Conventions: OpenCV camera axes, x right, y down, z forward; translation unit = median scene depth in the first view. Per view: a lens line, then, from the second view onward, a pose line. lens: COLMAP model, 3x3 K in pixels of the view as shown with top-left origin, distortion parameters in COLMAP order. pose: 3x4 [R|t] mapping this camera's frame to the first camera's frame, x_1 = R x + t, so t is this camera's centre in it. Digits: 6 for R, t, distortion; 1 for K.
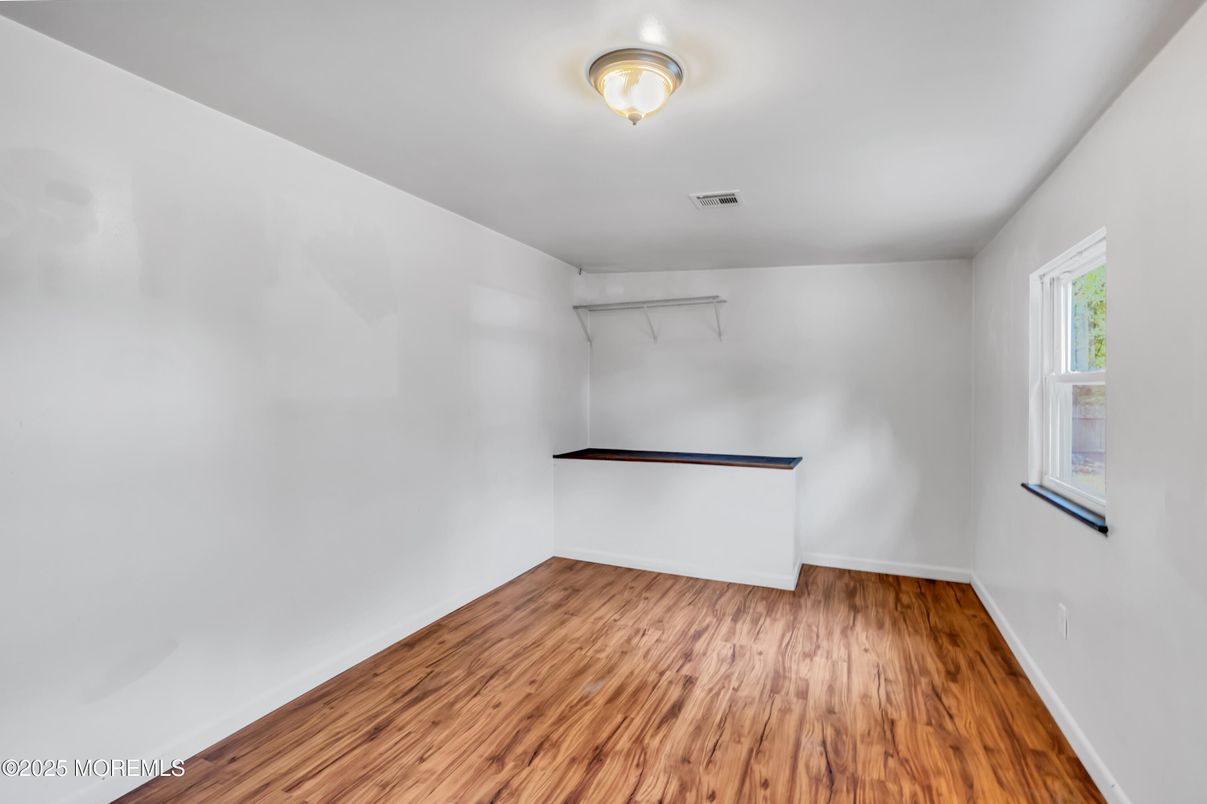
lens RADIAL K [[553.9, 0, 611.8], [0, 553.9, 397.1], [0, 0, 1]] dist [-0.012480, 0.003920]
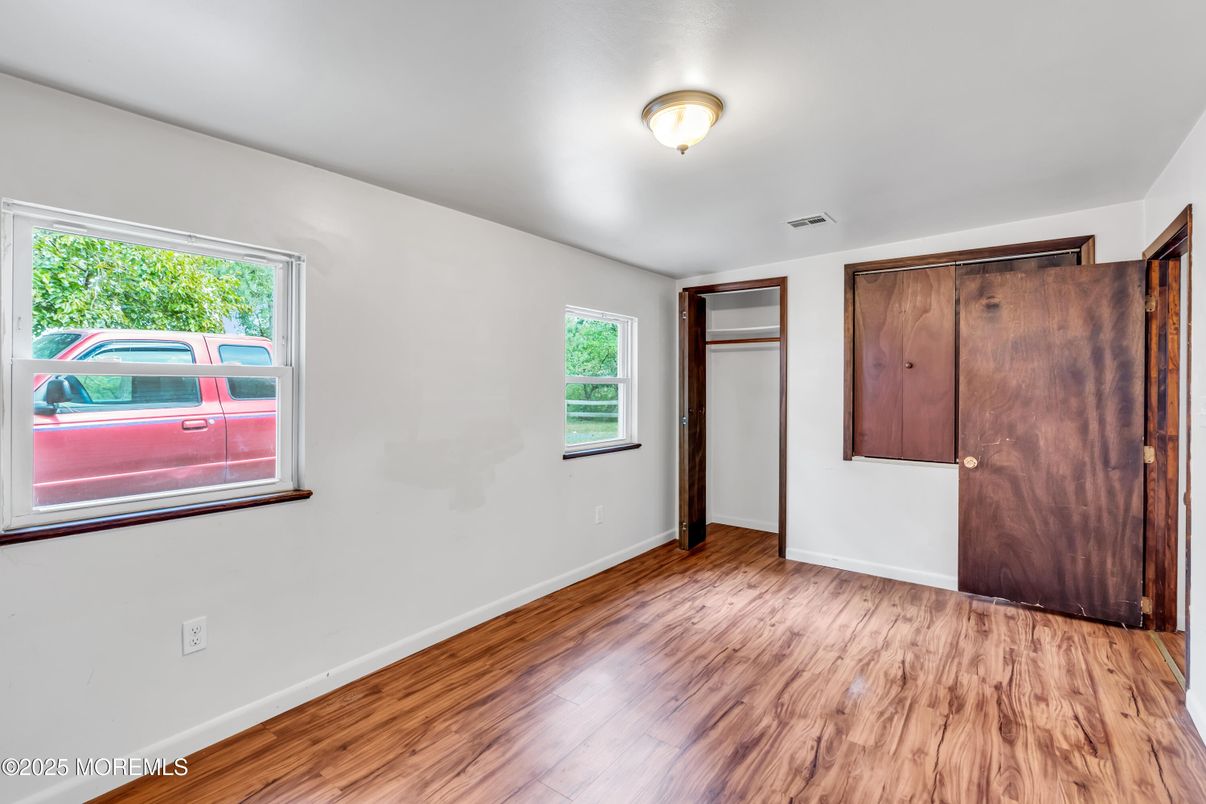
lens RADIAL K [[553.5, 0, 608.2], [0, 553.5, 395.5], [0, 0, 1]] dist [-0.012480, 0.003920]
pose [[-0.975210, -0.007325, 0.221159, -0.038104], [-0.000972, 0.999584, 0.028824, -0.014307], [-0.221278, 0.027895, -0.974812, 1.416847]]
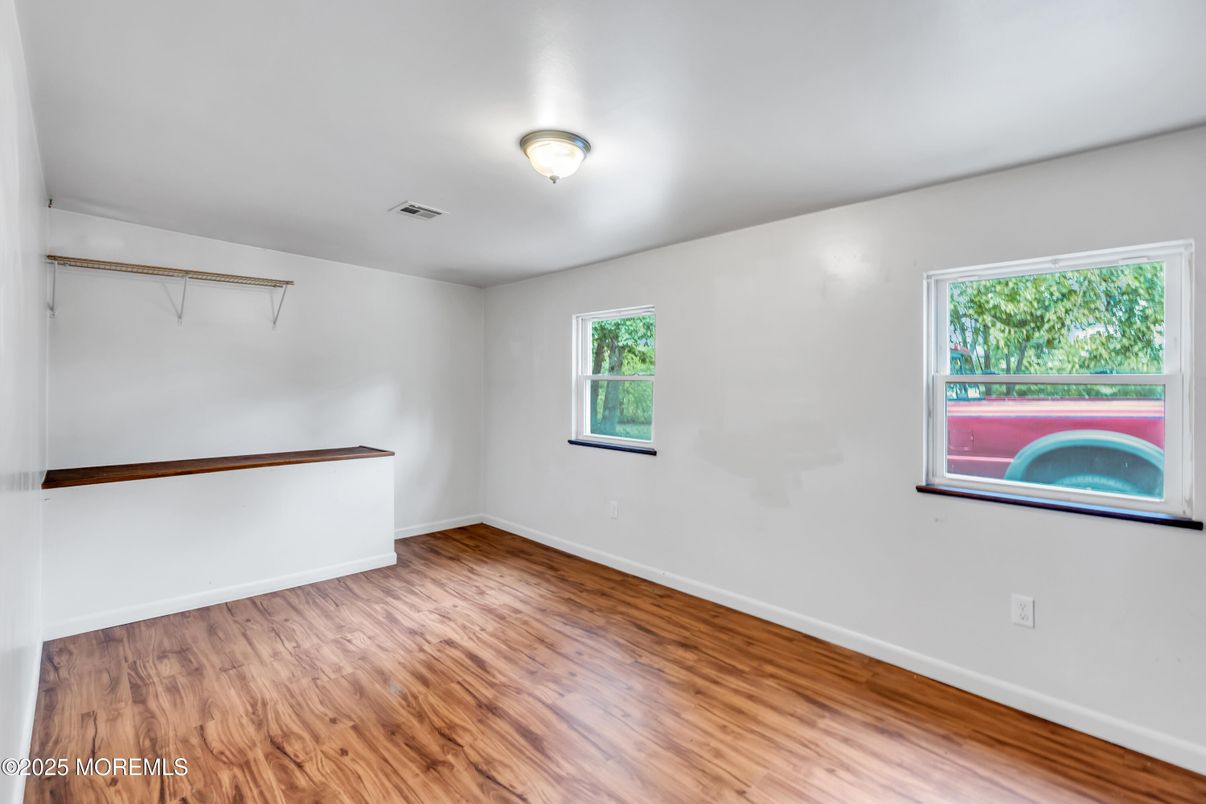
lens RADIAL K [[553.5, 0, 603.9], [0, 553.5, 392.9], [0, 0, 1]] dist [-0.012480, 0.003920]
pose [[0.389557, -0.017006, 0.920845, -0.730973], [0.007325, 0.999855, 0.015366, -0.011584], [-0.920973, 0.000759, 0.389625, 0.254383]]
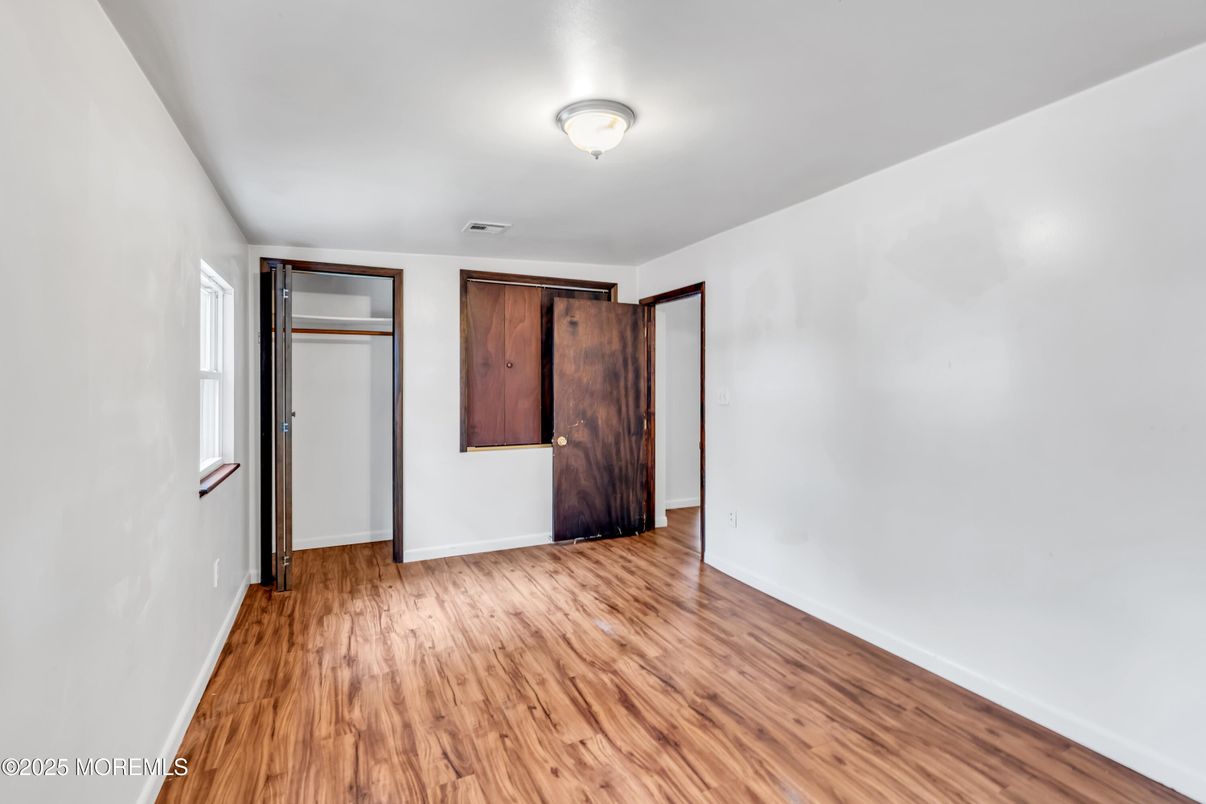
lens RADIAL K [[553.5, 0, 610.2], [0, 553.5, 391.7], [0, 0, 1]] dist [-0.012480, 0.003920]
pose [[-0.642474, 0.012381, -0.766208, 0.614679], [-0.008938, 0.999680, 0.023648, -0.014006], [0.766255, 0.022041, -0.642158, 1.177227]]
